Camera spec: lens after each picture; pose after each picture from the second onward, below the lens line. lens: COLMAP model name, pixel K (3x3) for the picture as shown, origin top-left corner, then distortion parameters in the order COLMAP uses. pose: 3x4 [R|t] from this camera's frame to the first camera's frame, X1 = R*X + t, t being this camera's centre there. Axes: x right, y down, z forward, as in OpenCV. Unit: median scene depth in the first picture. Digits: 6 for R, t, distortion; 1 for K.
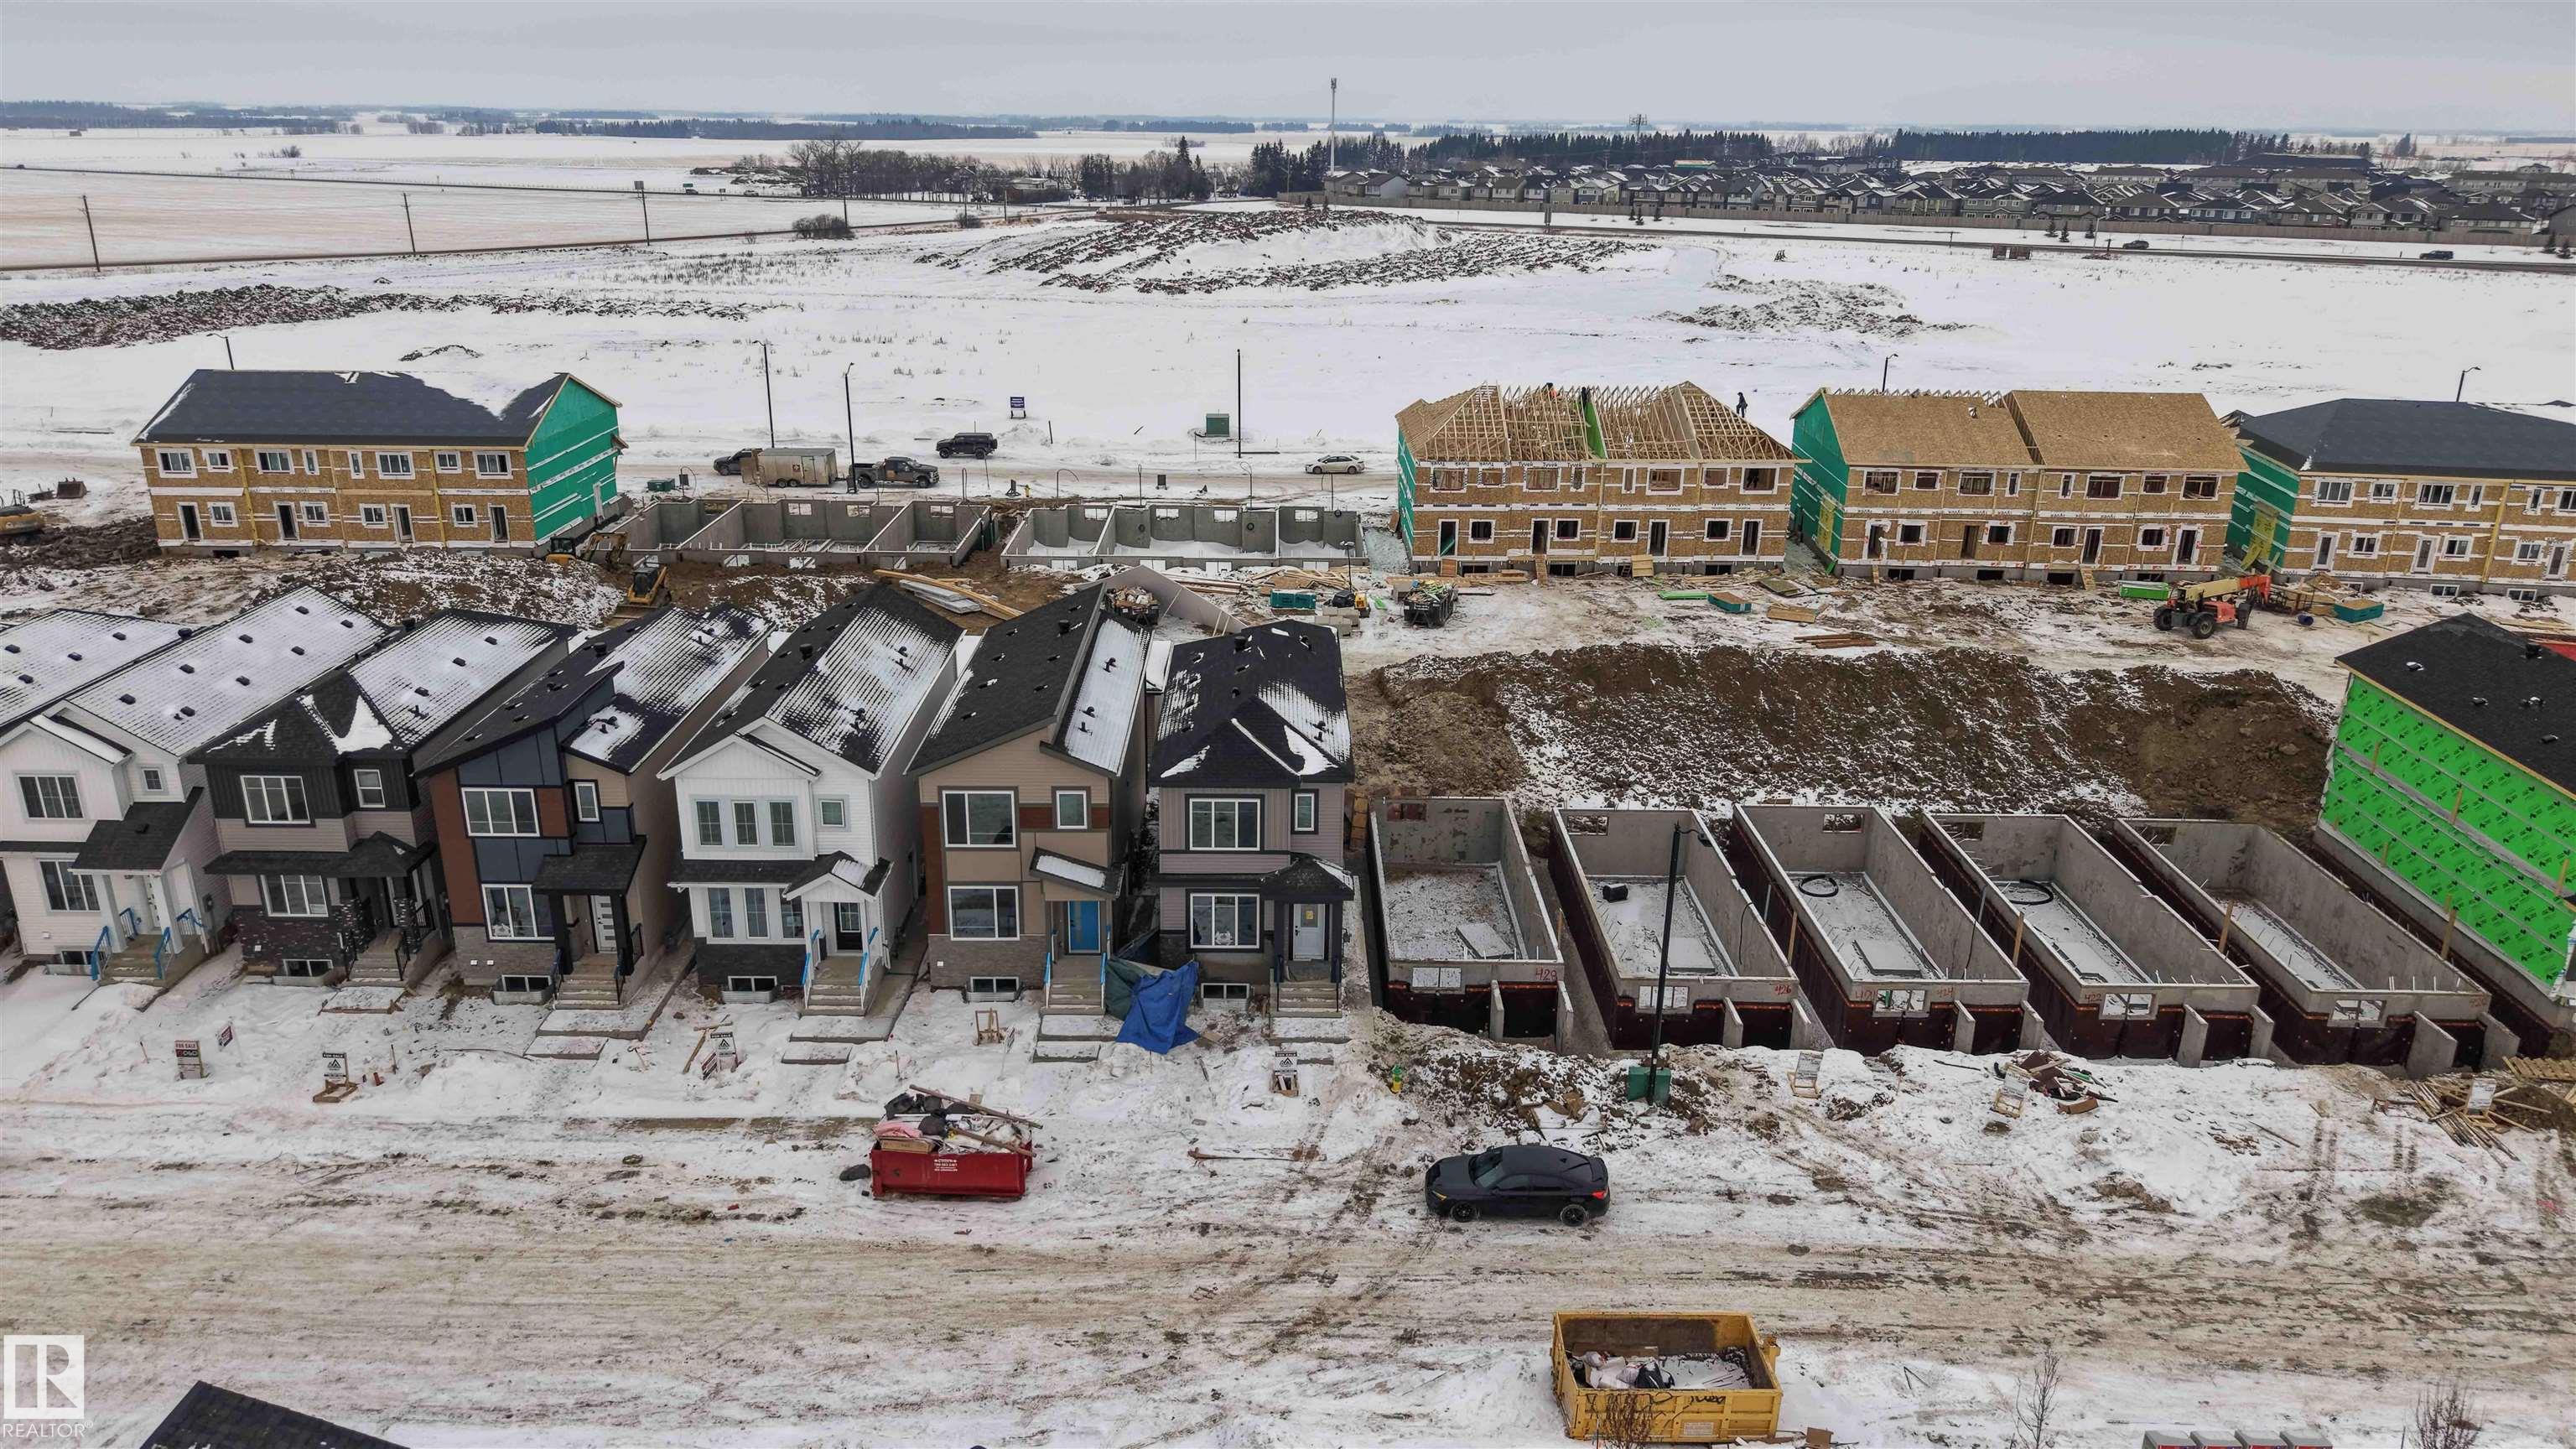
lens RADIAL K [[1719.4, 0, 1273.3], [0, 1719.4, 718.5], [0, 0, 1]] dist [0.016112, -0.014949]
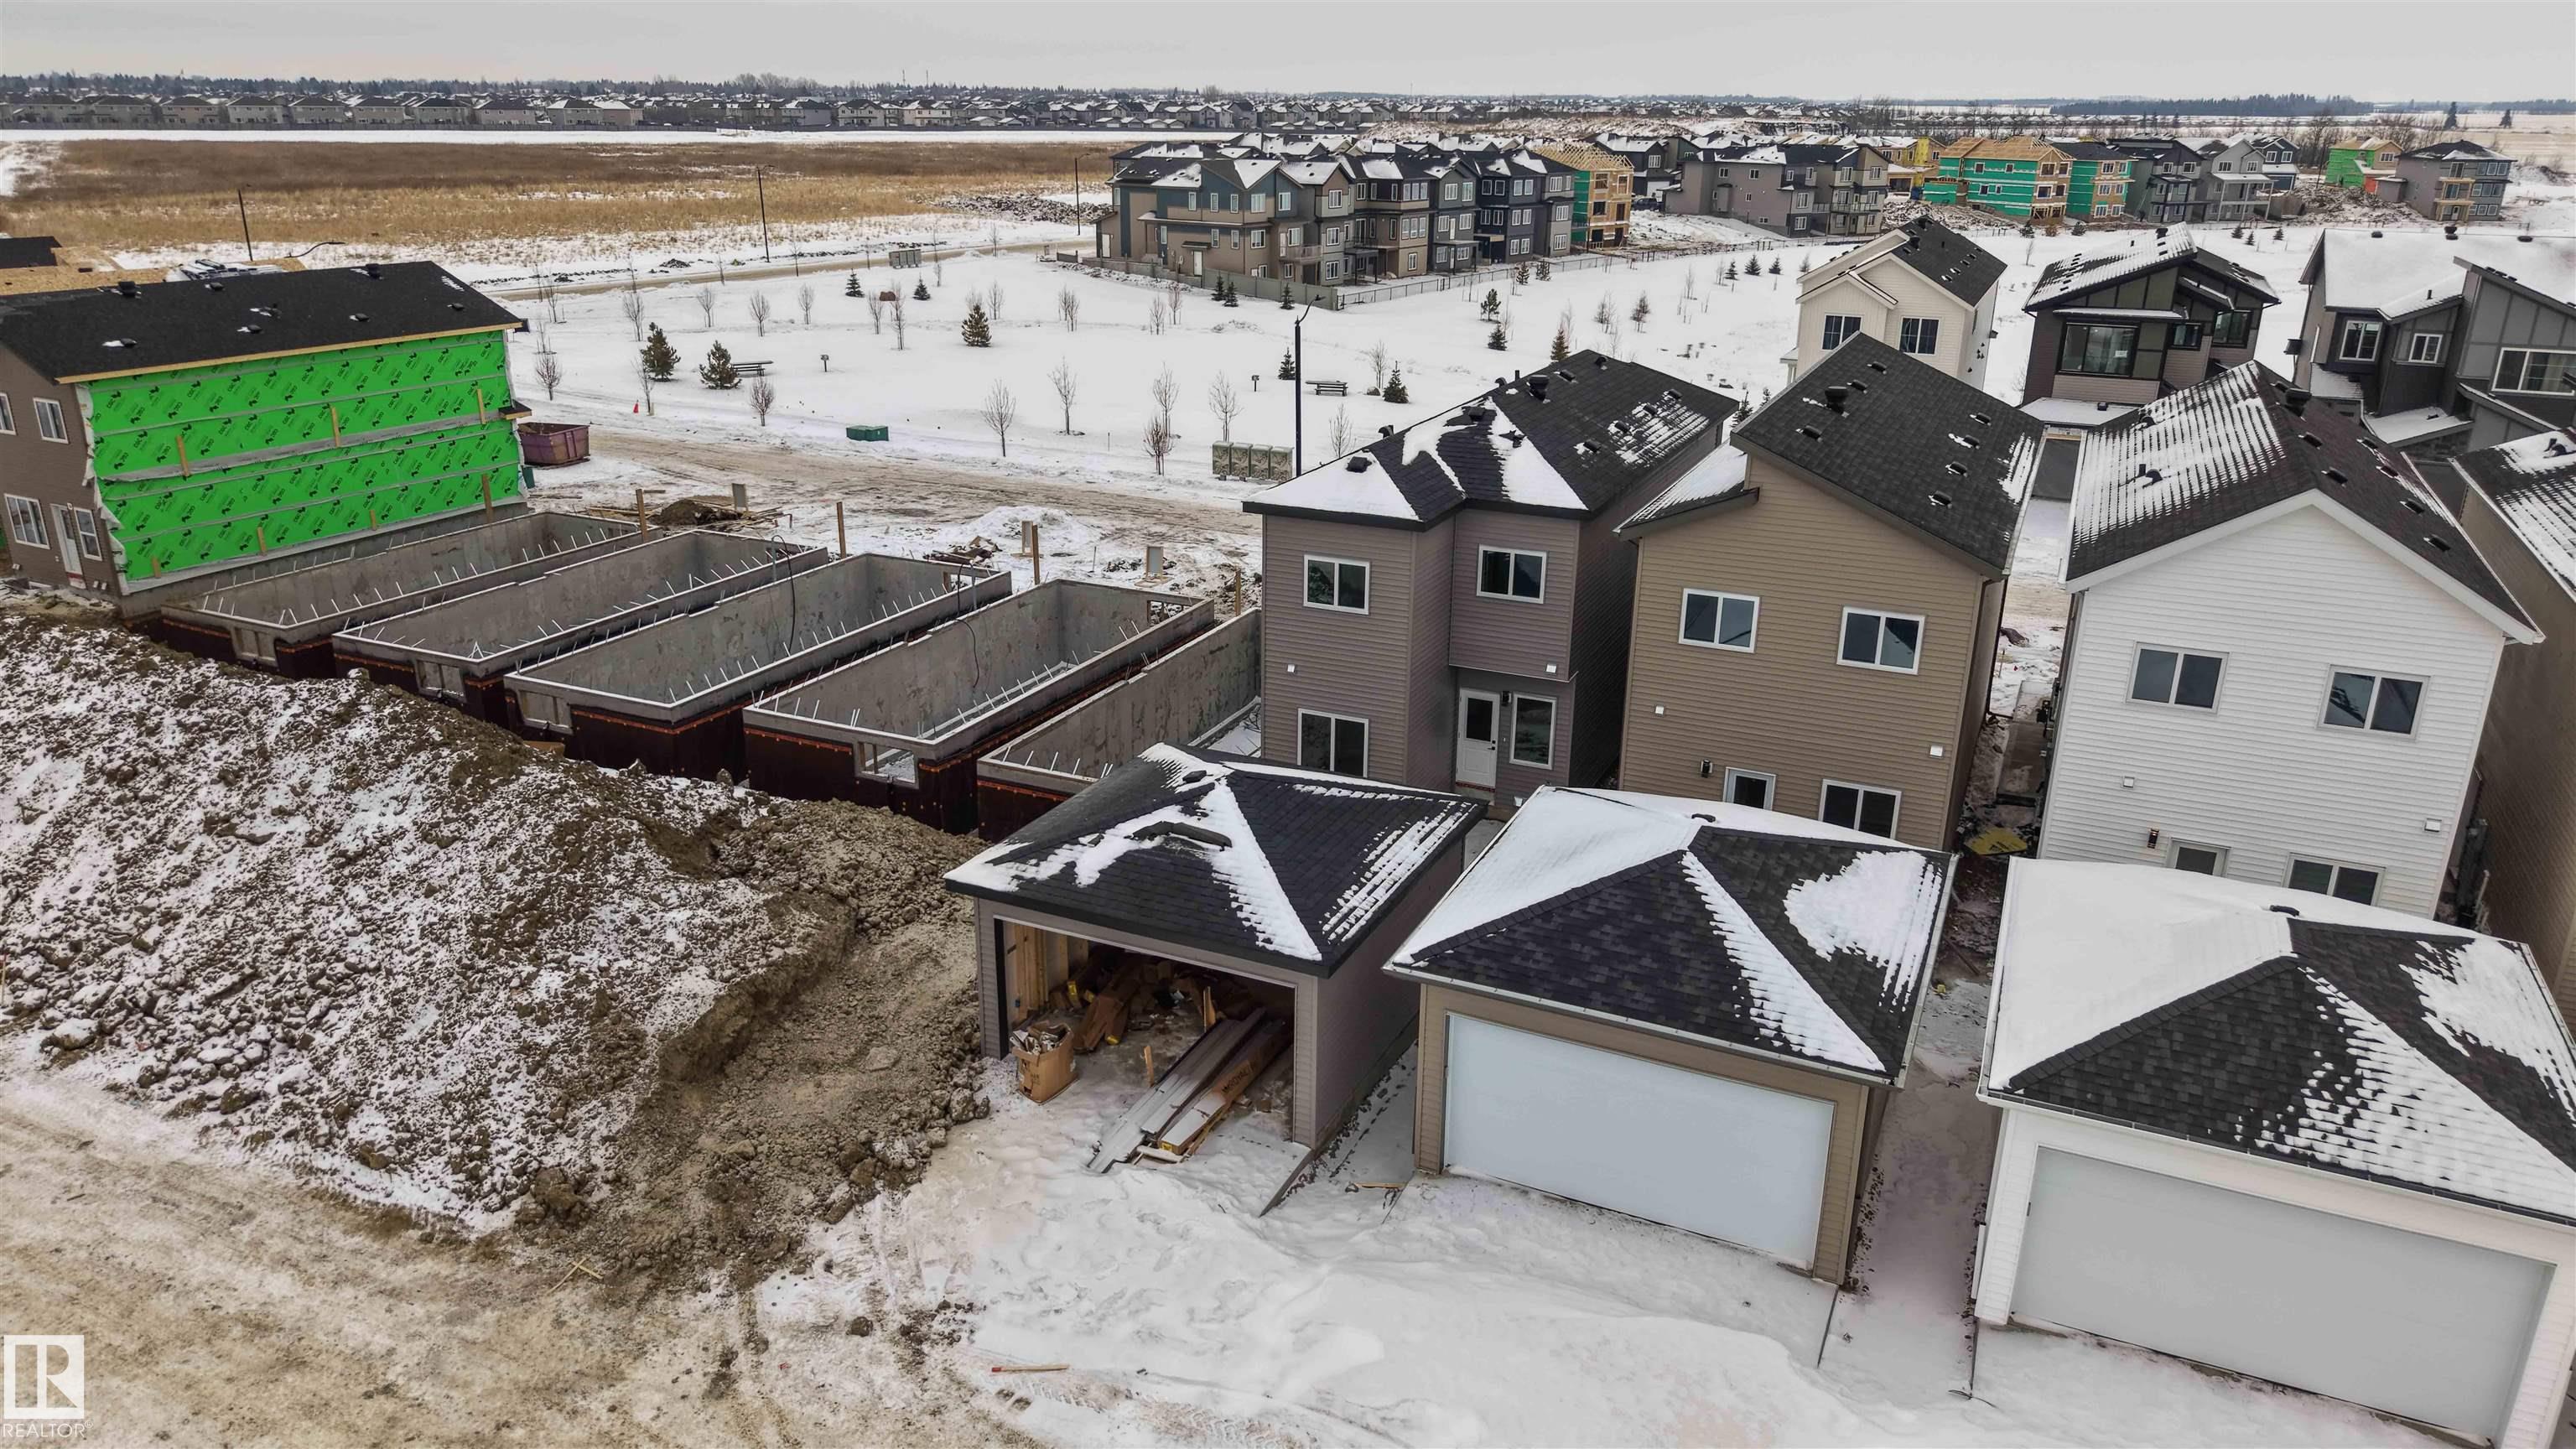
lens RADIAL K [[1719.4, 0, 1287.5], [0, 1719.4, 719.7], [0, 0, 1]] dist [0.016112, -0.014949]
pose [[-0.908659, -0.155889, 0.387346, -0.236691], [0.122936, 0.786681, 0.604995, -0.404760], [-0.399031, 0.597353, -0.695661, 1.861772]]
